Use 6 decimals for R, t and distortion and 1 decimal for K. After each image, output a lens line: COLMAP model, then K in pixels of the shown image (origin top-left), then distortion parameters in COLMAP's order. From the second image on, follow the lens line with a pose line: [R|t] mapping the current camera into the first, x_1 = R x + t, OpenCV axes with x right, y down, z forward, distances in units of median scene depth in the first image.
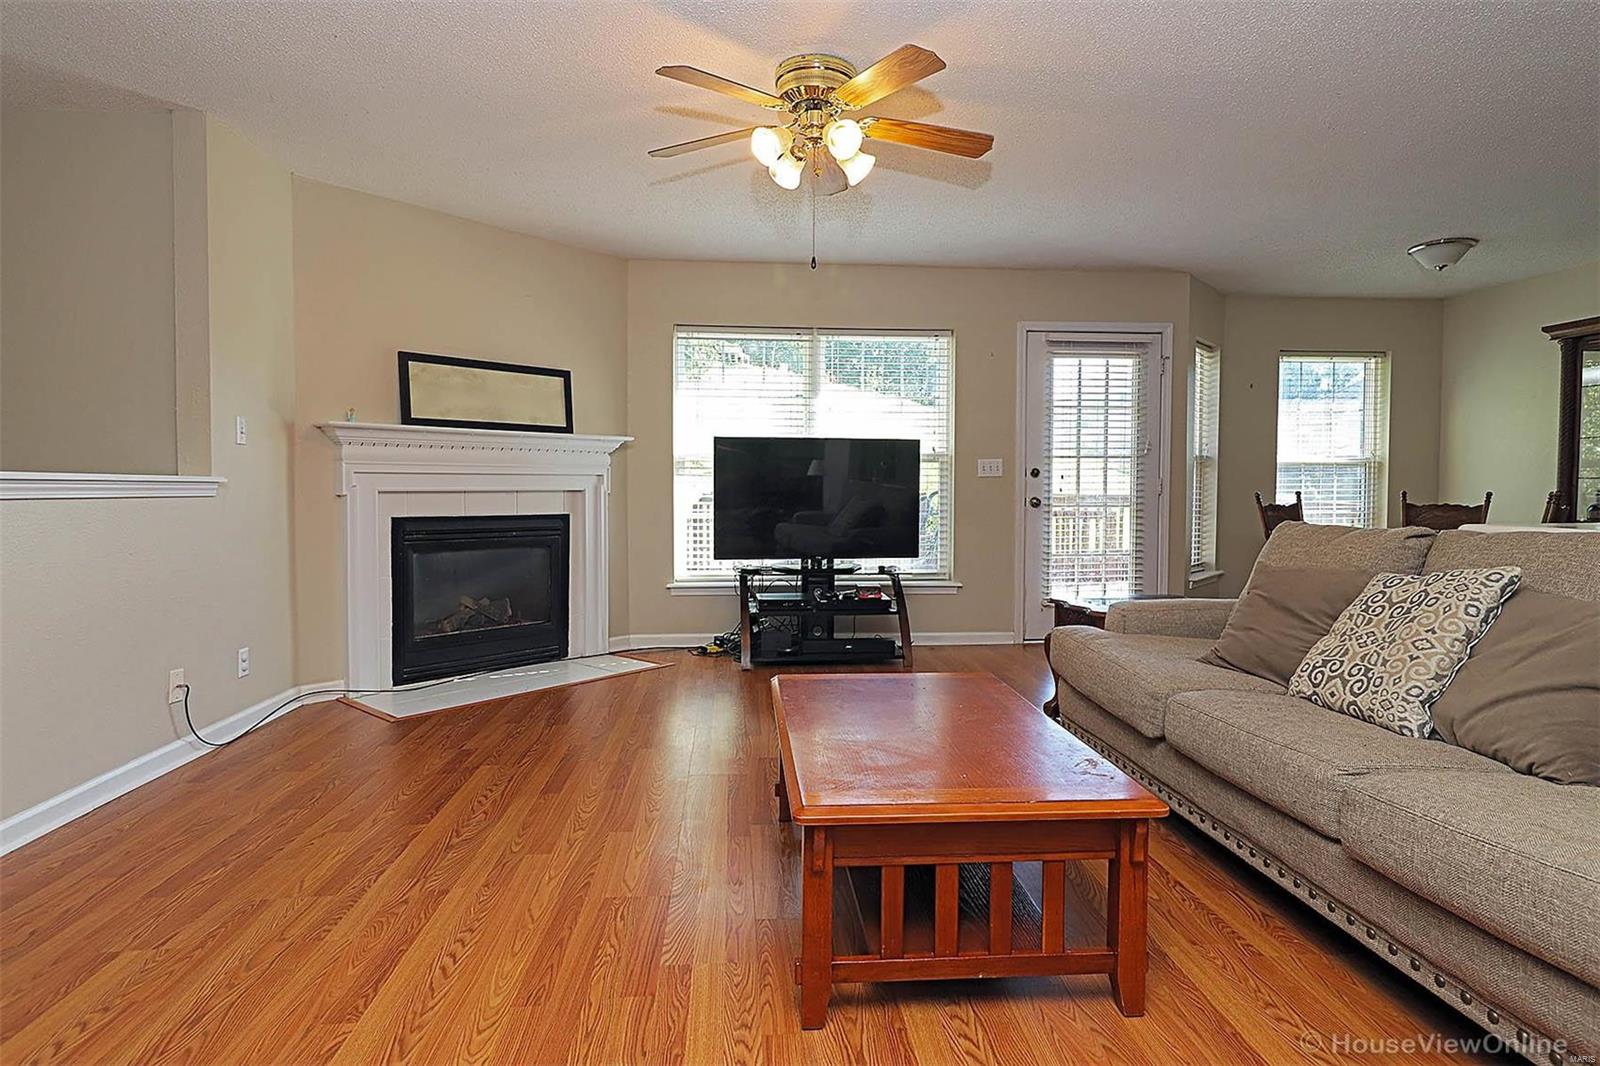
lens RADIAL K [[906.4, 0, 800.0], [0, 906.4, 533.0], [0, 0, 1]] dist [-0.004586, -0.000868]
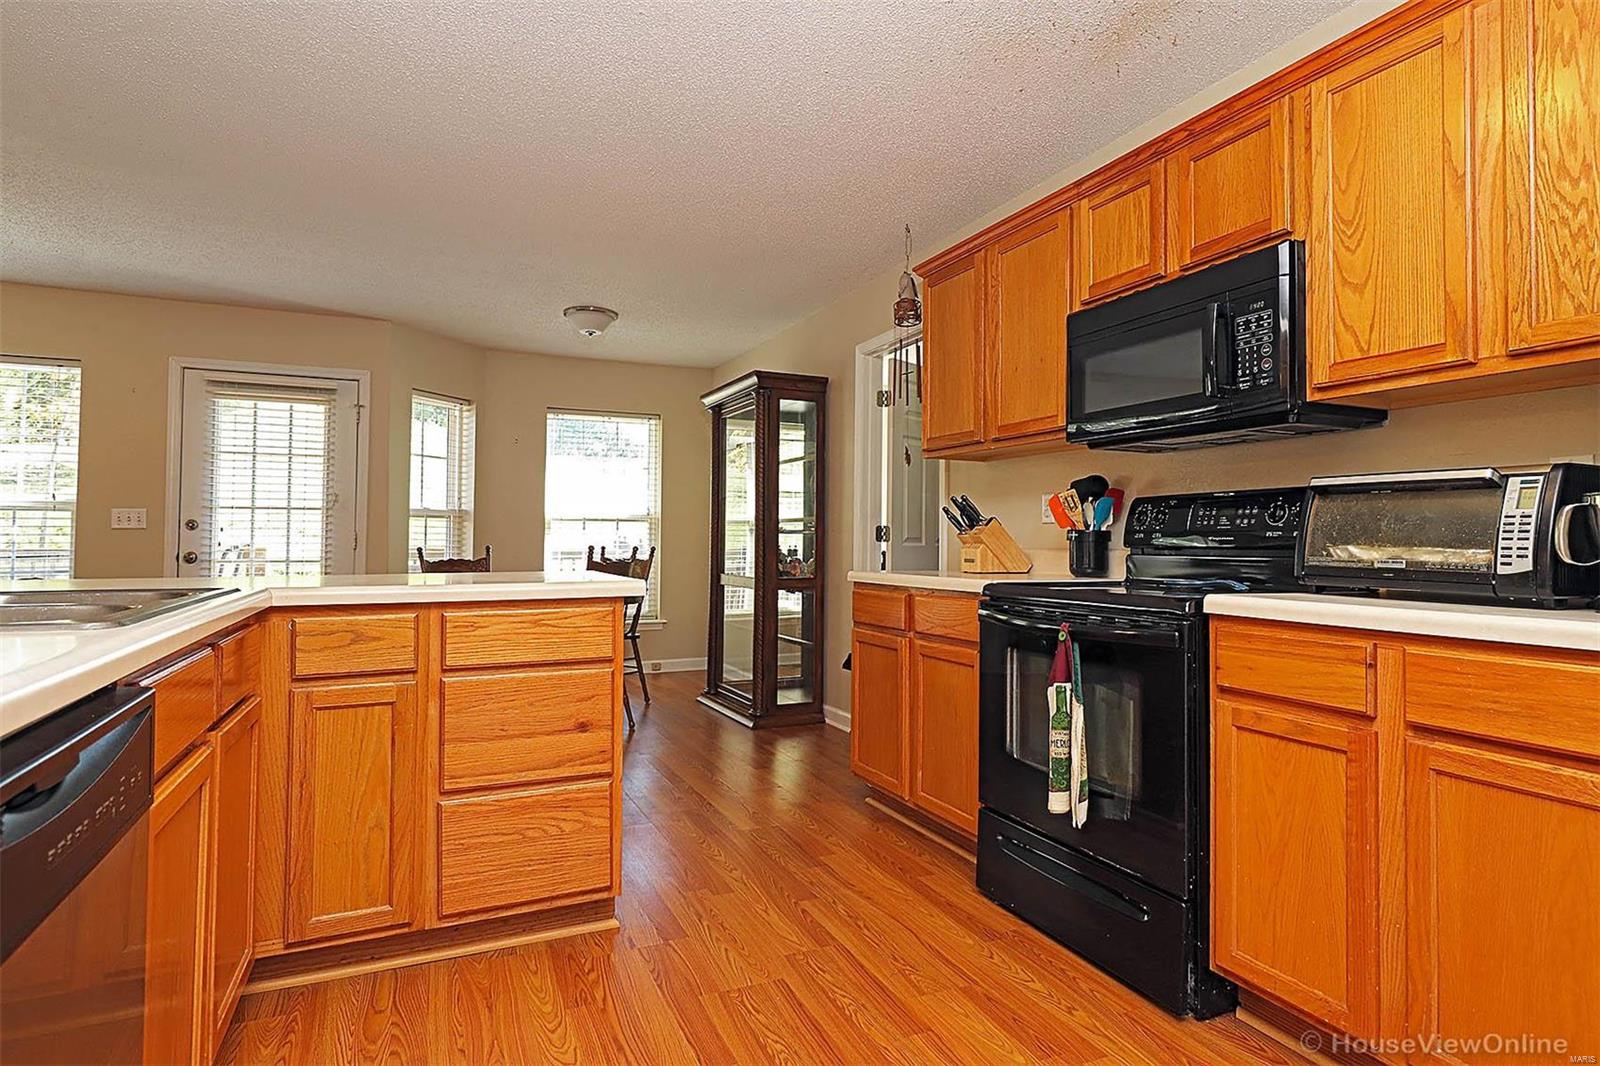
lens RADIAL K [[880.6, 0, 828.0], [0, 880.6, 514.5], [0, 0, 1]] dist [-0.007459, -0.000032]
pose [[0.935378, 0.017545, 0.353215, 0.546563], [0.006827, 0.997687, -0.067637, -0.013317], [-0.353585, 0.065677, 0.933094, -0.034684]]
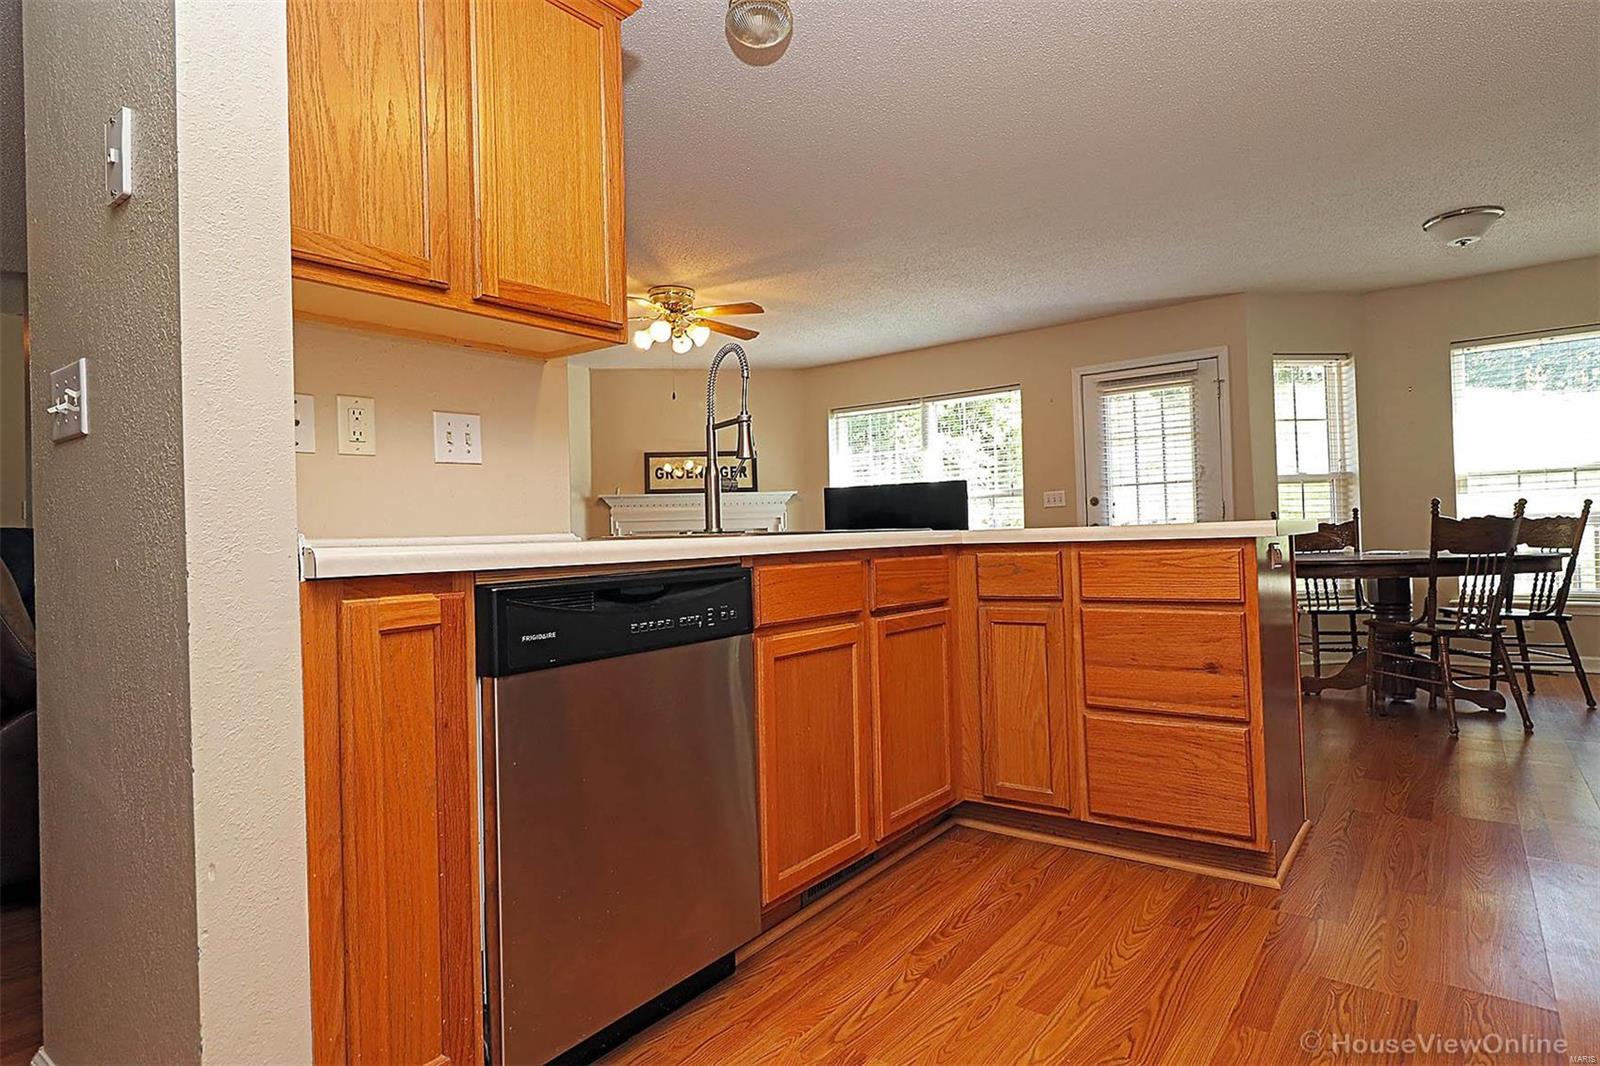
lens RADIAL K [[906.4, 0, 800.0], [0, 906.4, 533.0], [0, 0, 1]] dist [-0.004586, -0.000868]
pose [[0.724119, -0.022390, -0.689311, 0.764588], [-0.003527, 0.999340, -0.036165, 0.013283], [0.689666, 0.028619, 0.723562, -0.044133]]
